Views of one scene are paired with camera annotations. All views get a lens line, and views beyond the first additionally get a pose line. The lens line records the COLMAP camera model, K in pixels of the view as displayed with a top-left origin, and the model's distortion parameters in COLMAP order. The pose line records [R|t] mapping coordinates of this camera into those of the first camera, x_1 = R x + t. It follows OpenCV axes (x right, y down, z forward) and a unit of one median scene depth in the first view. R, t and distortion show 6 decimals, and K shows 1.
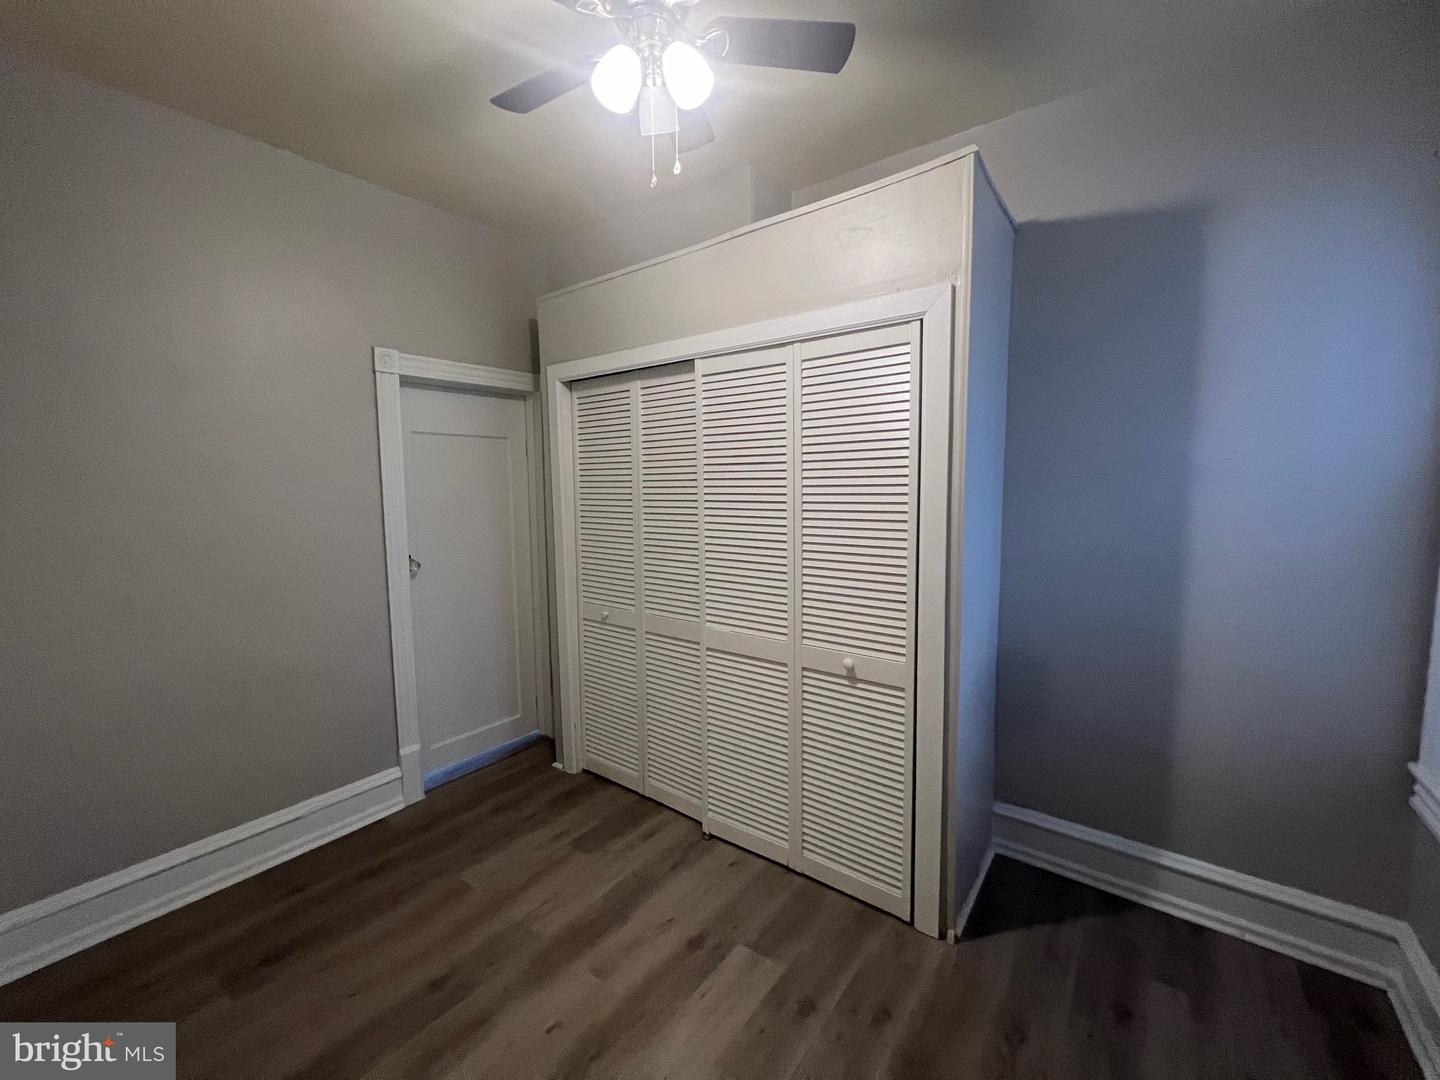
lens RADIAL K [[577.3, 0, 716.3], [0, 577.3, 535.6], [0, 0, 1]] dist [-0.002285, 0.001105]
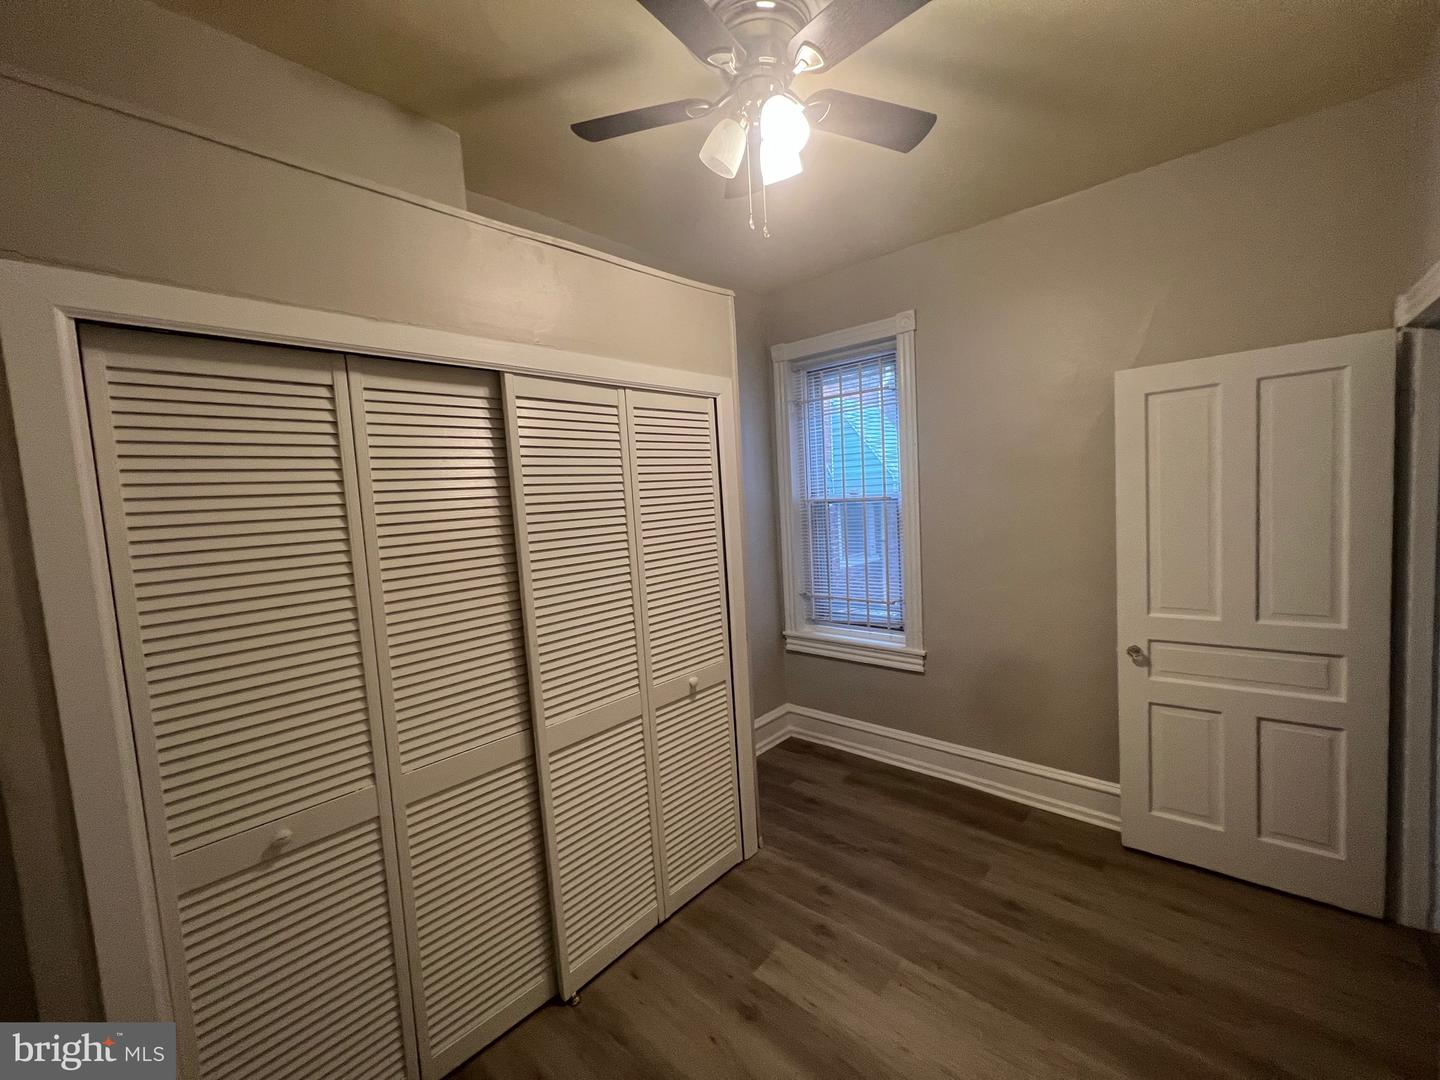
lens RADIAL K [[577.3, 0, 717.2], [0, 577.3, 541.2], [0, 0, 1]] dist [-0.002285, 0.001105]
pose [[0.088918, -0.068289, 0.993695, -0.858286], [0.155545, 0.986359, 0.053866, -0.102741], [-0.983819, 0.149775, 0.098327, 0.784881]]
